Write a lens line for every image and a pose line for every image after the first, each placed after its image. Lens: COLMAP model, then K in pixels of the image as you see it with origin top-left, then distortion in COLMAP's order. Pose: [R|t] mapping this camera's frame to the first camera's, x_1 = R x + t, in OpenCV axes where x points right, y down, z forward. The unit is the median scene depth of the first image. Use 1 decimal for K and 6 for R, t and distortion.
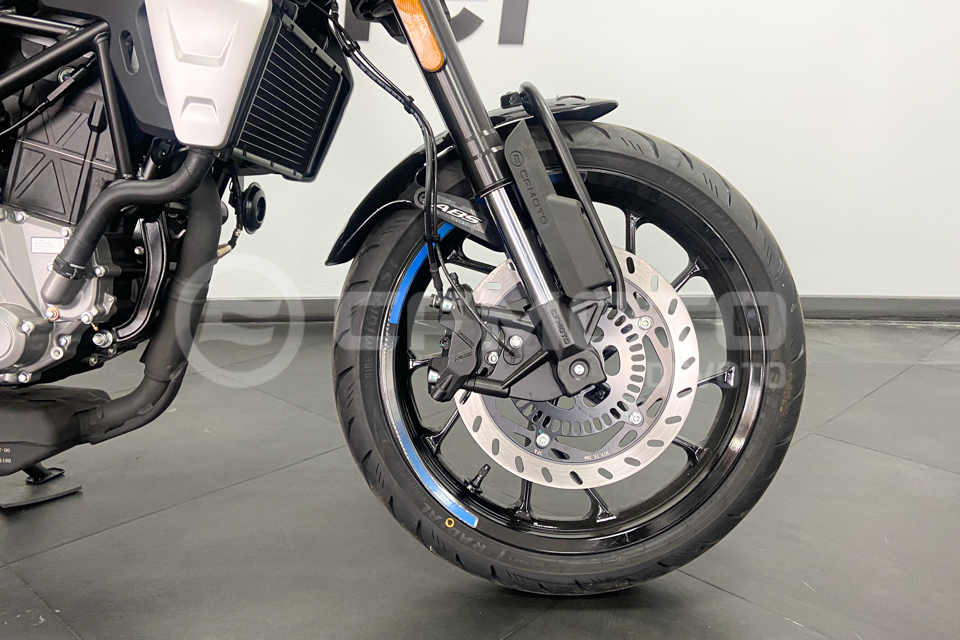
lens RADIAL K [[782.4, 0, 514.0], [0, 782.4, 320.2], [0, 0, 1]] dist [0.051637, -0.055833]
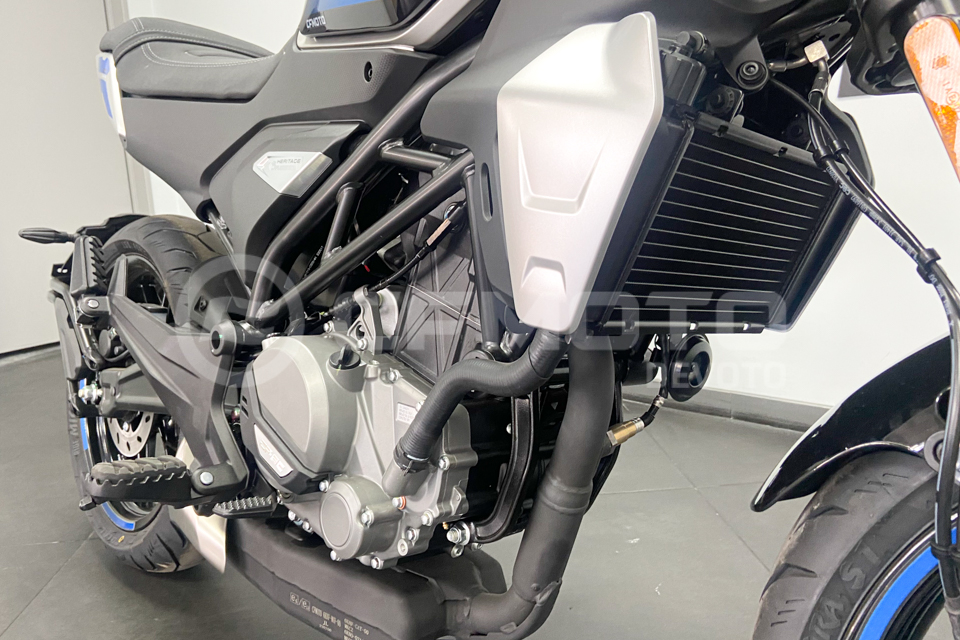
lens RADIAL K [[734.9, 0, 484.4], [0, 734.9, 290.0], [0, 0, 1]] dist [0.094240, -0.101655]
pose [[0.728158, 0.070546, -0.681769, -0.014413], [-0.129580, 0.990920, -0.035862, -0.202673], [0.673049, 0.114457, 0.730688, 0.463297]]
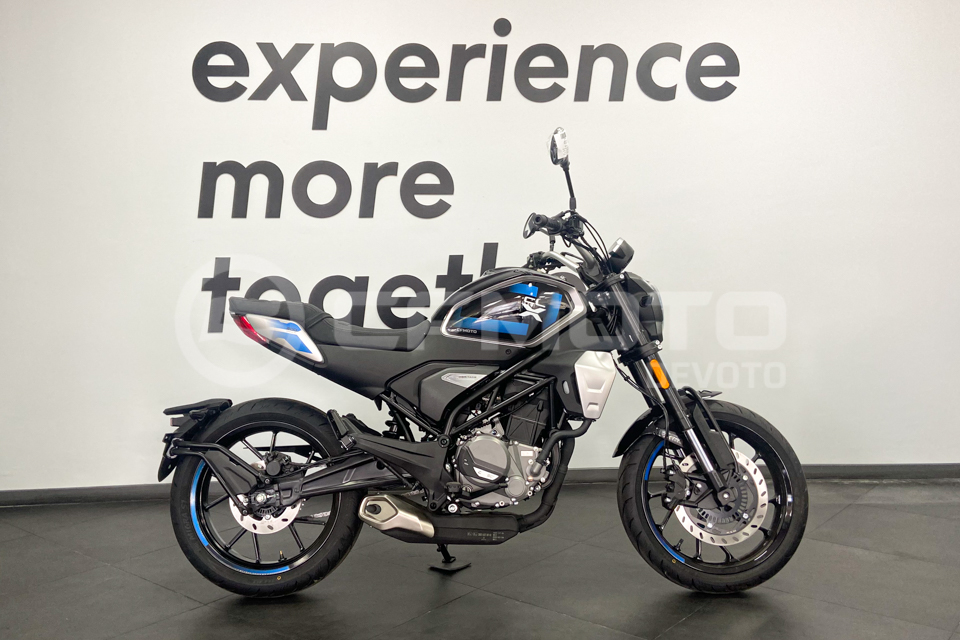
lens RADIAL K [[734.9, 0, 459.3], [0, 734.9, 338.8], [0, 0, 1]] dist [0.094240, -0.101655]
pose [[0.999660, -0.025148, 0.006864, -0.815678], [0.026021, 0.978426, -0.204953, 0.035179], [-0.001562, 0.205062, 0.978748, -1.566015]]
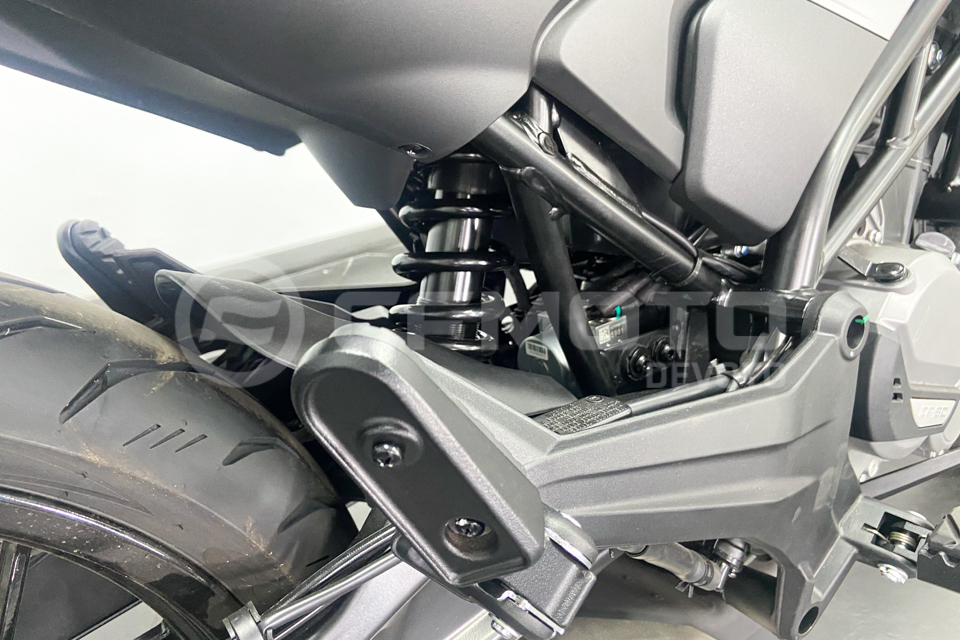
lens RADIAL K [[734.9, 0, 473.0], [0, 734.9, 311.4], [0, 0, 1]] dist [0.094240, -0.101655]
pose [[0.779389, -0.267108, 0.566751, -1.330652], [0.170376, 0.960839, 0.218541, -0.295919], [-0.602930, -0.073768, 0.794376, 0.668084]]
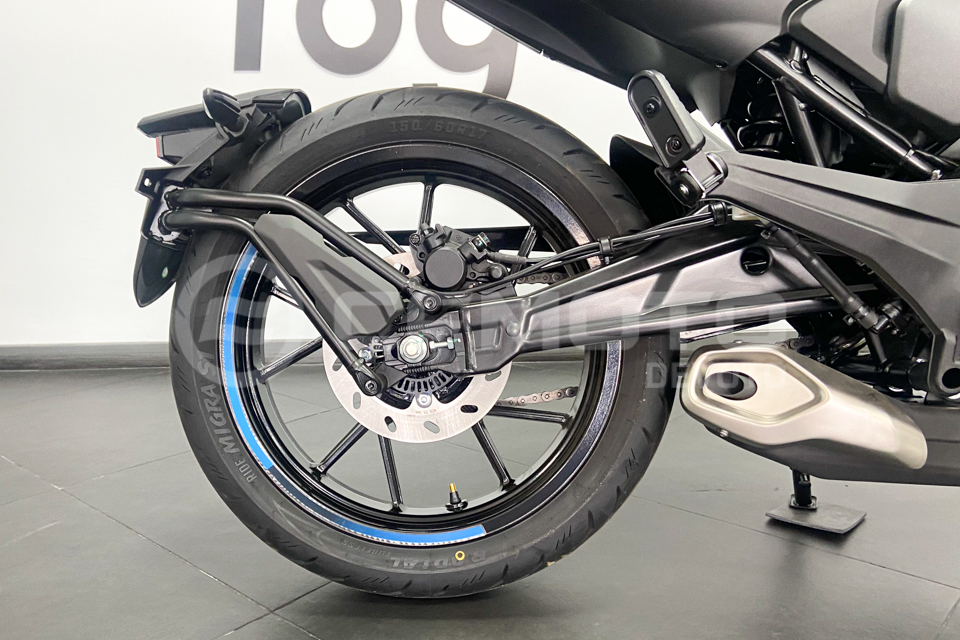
lens RADIAL K [[734.9, 0, 448.4], [0, 734.9, 352.9], [0, 0, 1]] dist [0.094240, -0.101655]
pose [[0.999337, -0.012931, -0.034036, -1.412583], [0.011707, 0.999286, -0.035911, 0.067968], [0.034476, 0.035489, 0.998775, 0.114383]]
